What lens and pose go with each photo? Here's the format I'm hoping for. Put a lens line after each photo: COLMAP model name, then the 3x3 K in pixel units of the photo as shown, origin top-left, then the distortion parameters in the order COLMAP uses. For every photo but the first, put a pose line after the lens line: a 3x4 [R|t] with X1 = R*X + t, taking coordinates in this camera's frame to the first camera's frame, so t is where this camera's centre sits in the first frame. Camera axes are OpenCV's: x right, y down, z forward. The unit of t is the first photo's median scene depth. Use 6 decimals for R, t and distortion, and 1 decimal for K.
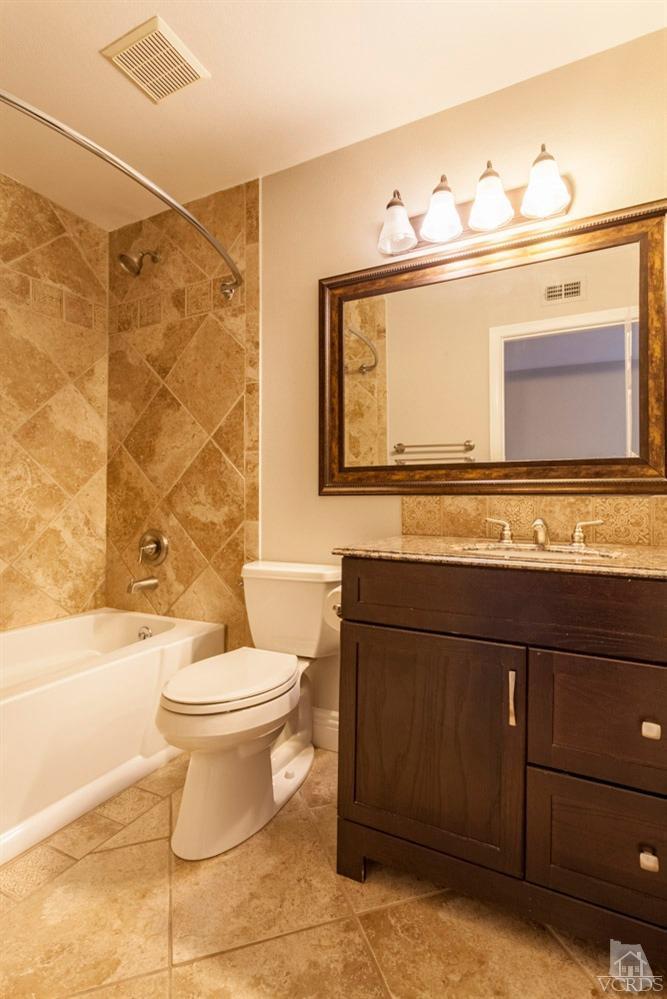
lens RADIAL K [[484.4, 0, 335.3], [0, 484.4, 496.4], [0, 0, 1]] dist [0.001162, 0.002278]
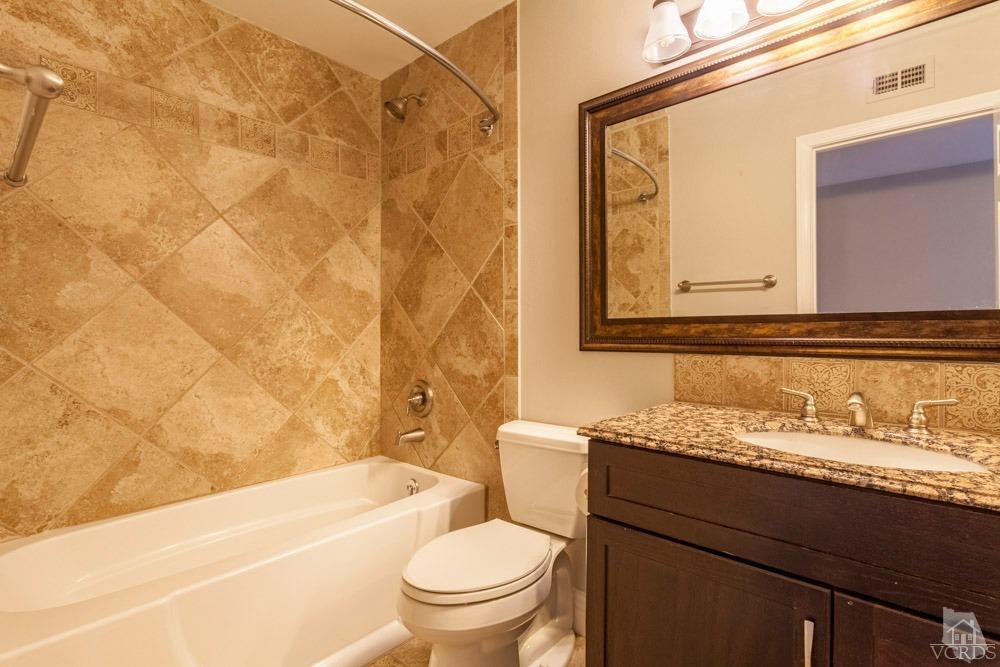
lens RADIAL K [[484.9, 0, 521.2], [0, 484.9, 338.0], [0, 0, 1]] dist [0.001162, 0.002278]
pose [[0.973878, -0.012391, -0.226735, 0.053018], [0.018344, 0.999540, 0.024167, -0.040233], [0.226331, -0.027695, 0.973657, 0.094655]]
